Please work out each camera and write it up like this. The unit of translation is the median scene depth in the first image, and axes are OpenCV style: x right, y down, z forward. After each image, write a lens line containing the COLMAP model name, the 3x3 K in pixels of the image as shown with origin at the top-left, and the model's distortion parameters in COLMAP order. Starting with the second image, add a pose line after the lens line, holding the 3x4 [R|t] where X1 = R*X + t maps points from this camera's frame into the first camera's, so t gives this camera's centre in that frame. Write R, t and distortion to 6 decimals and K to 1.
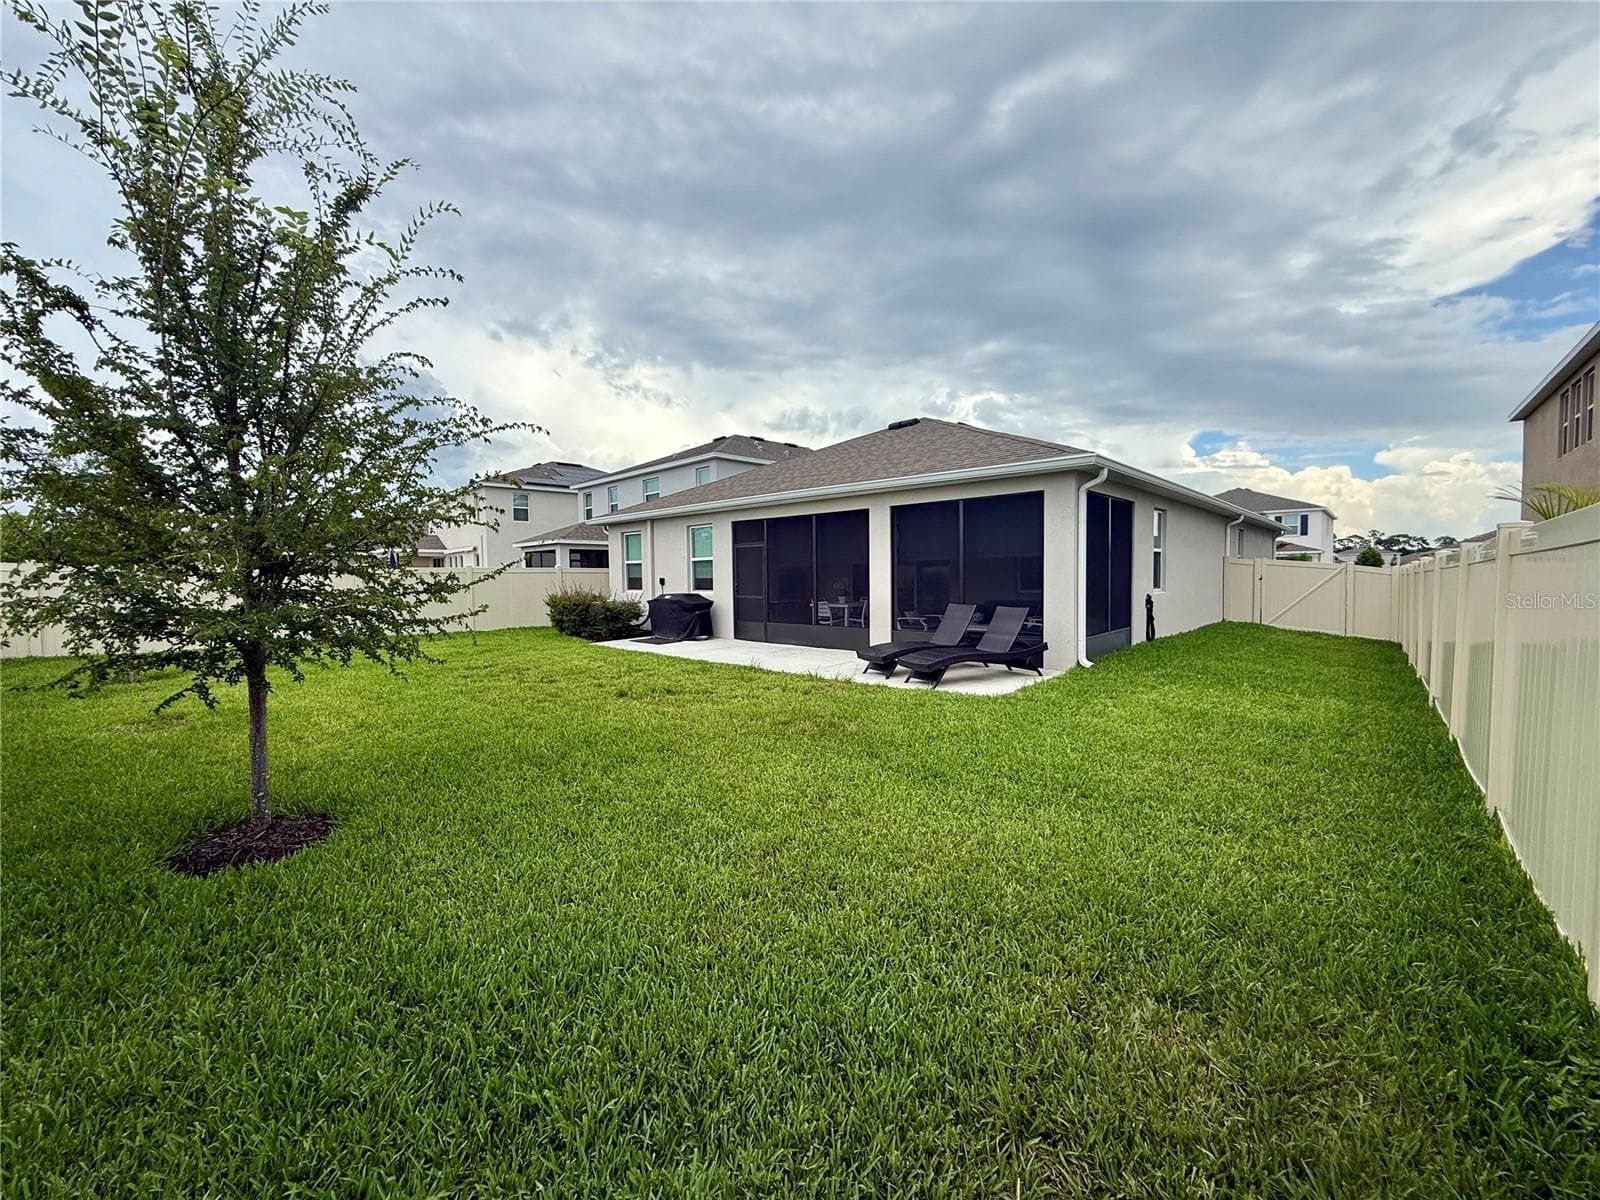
lens RADIAL K [[642.5, 0, 801.5], [0, 642.5, 602.3], [0, 0, 1]] dist [-0.001410, 0.000041]
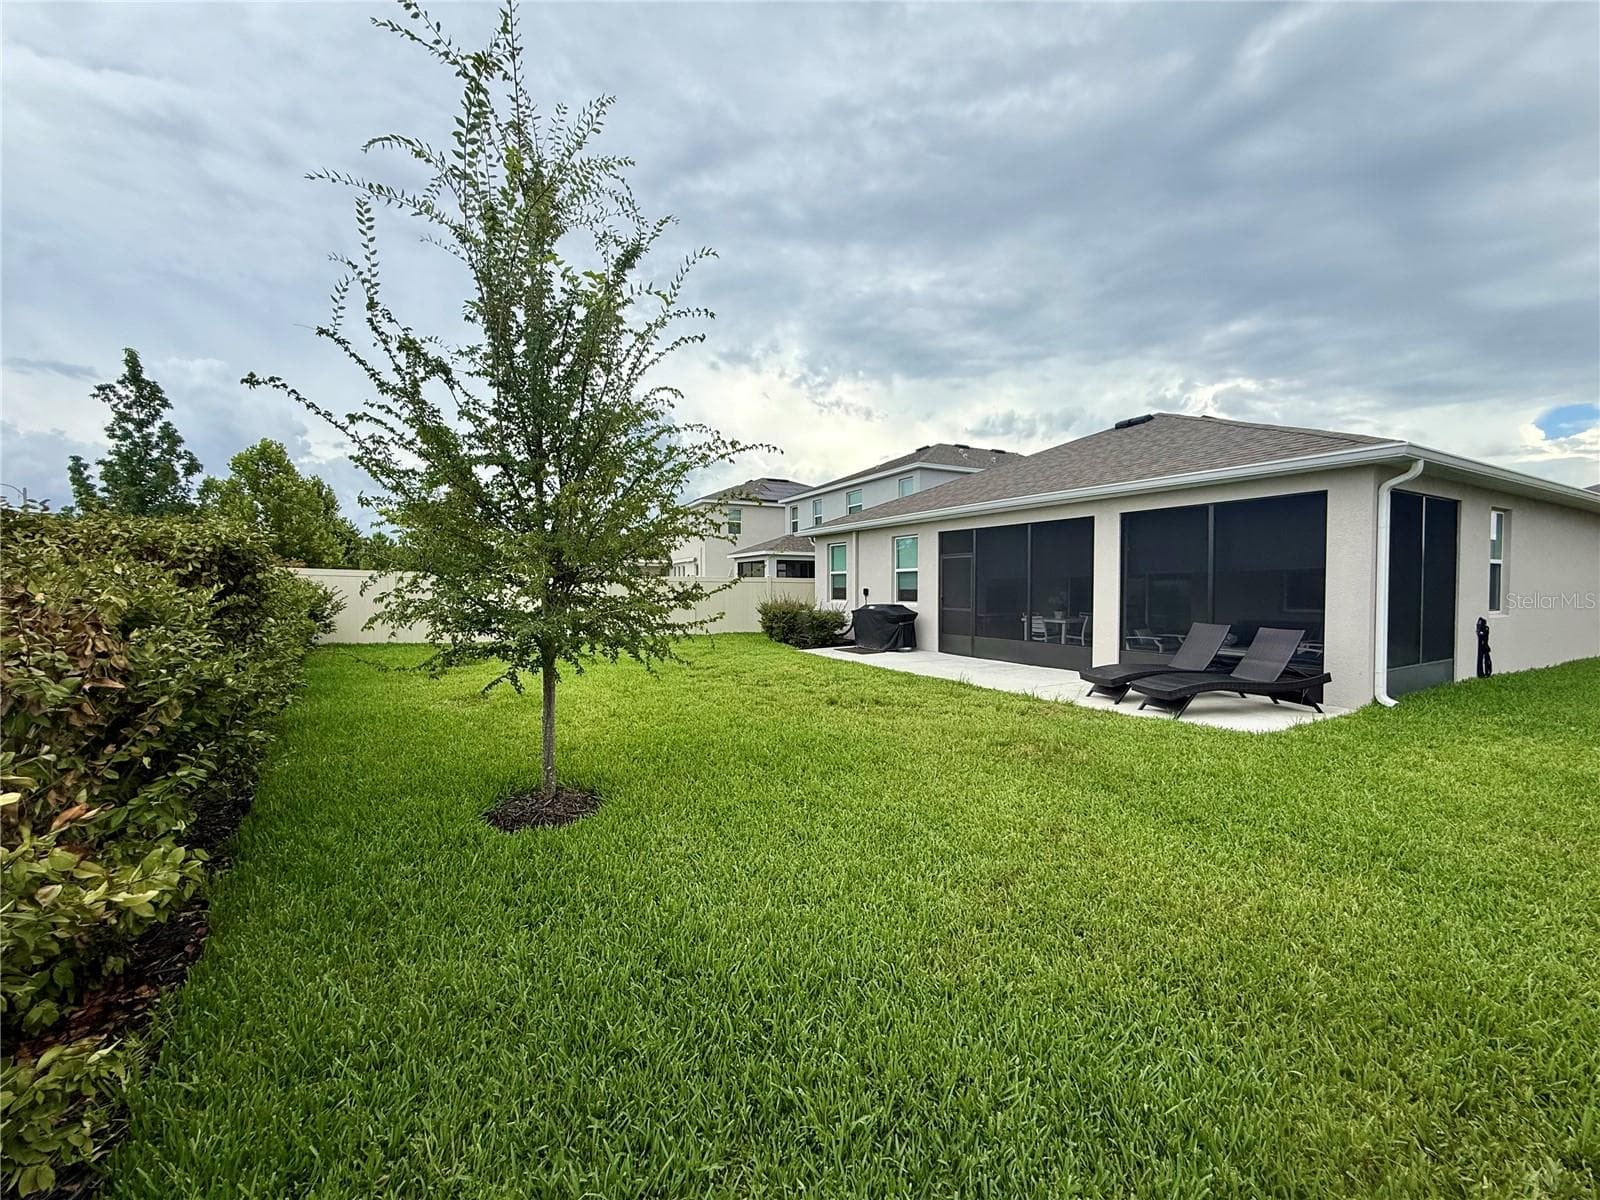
lens RADIAL K [[642.5, 0, 795.8], [0, 642.5, 602.2], [0, 0, 1]] dist [-0.001410, 0.000041]
pose [[0.953028, 0.019479, -0.302255, -0.050769], [-0.024526, 0.999616, -0.012911, -0.002170], [0.301887, 0.019718, 0.953140, 0.001402]]
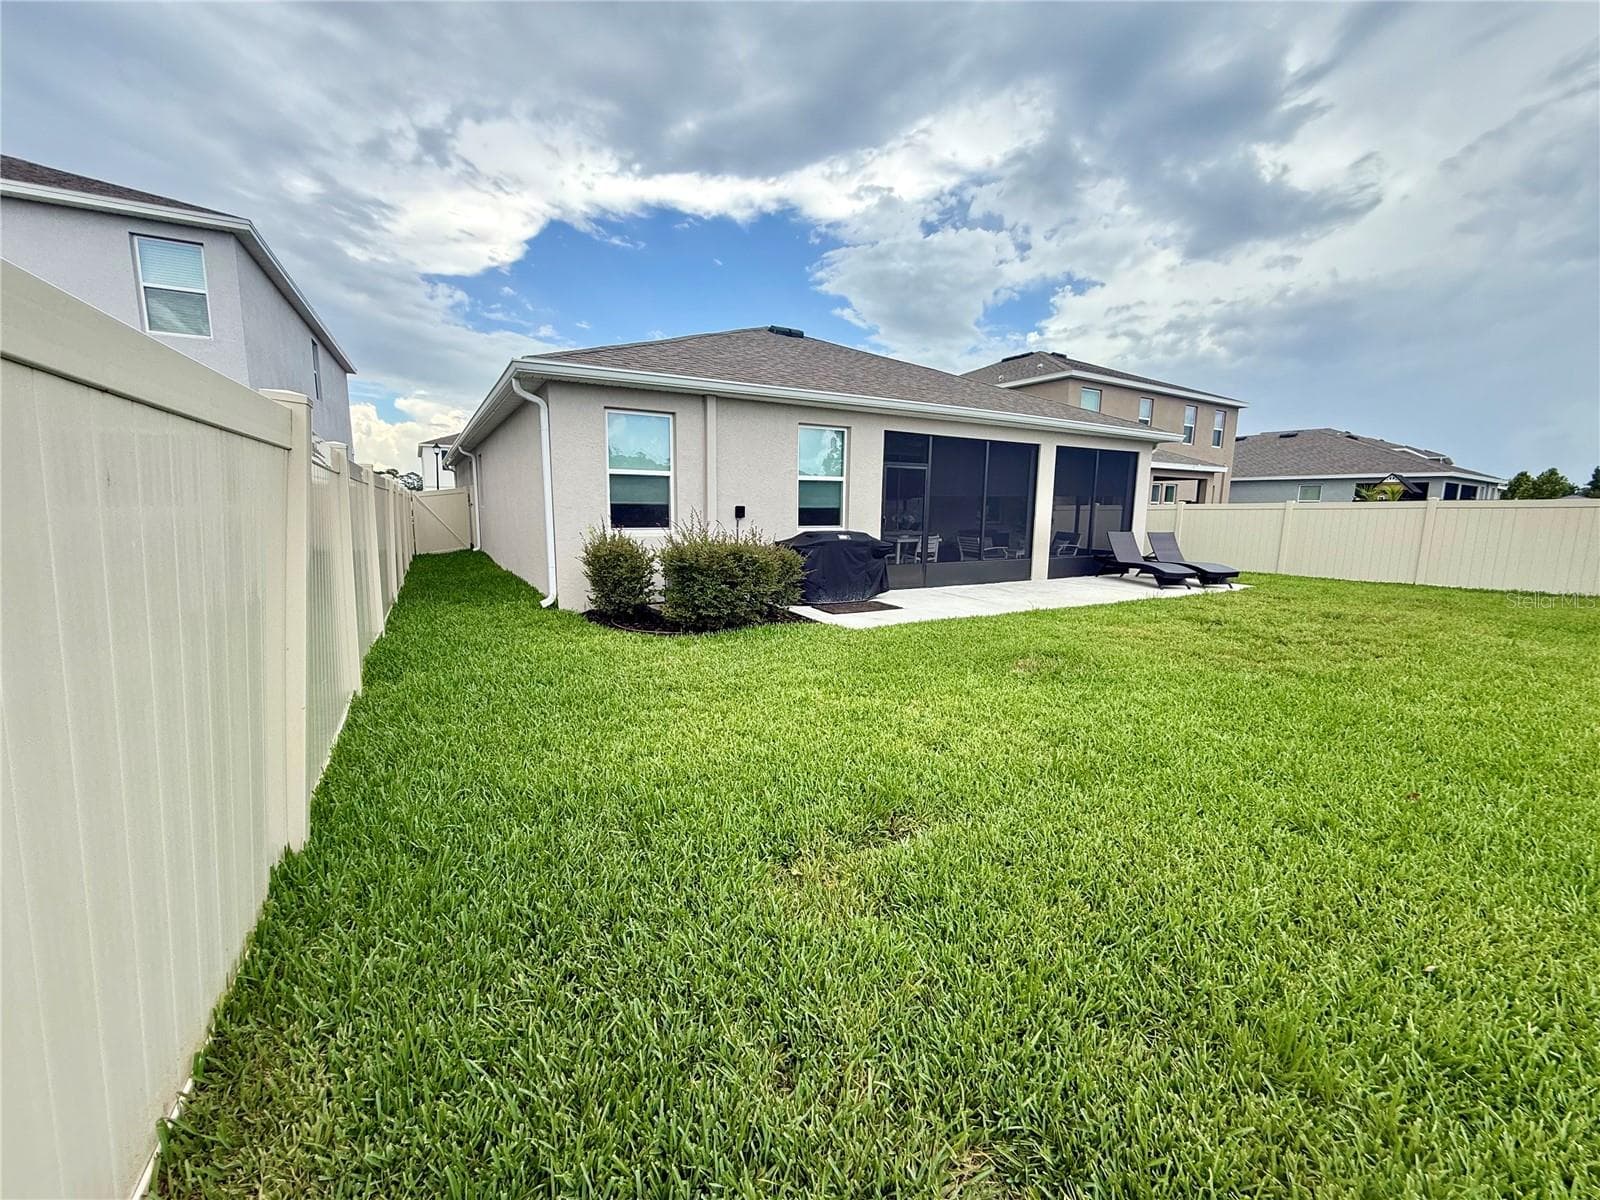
lens RADIAL K [[642.5, 0, 794.8], [0, 642.5, 585.4], [0, 0, 1]] dist [-0.001410, 0.000041]
pose [[0.285253, -0.104274, 0.952763, -2.448580], [0.029462, 0.994548, 0.100027, -0.076959], [-0.957999, -0.000462, 0.286770, 2.558802]]
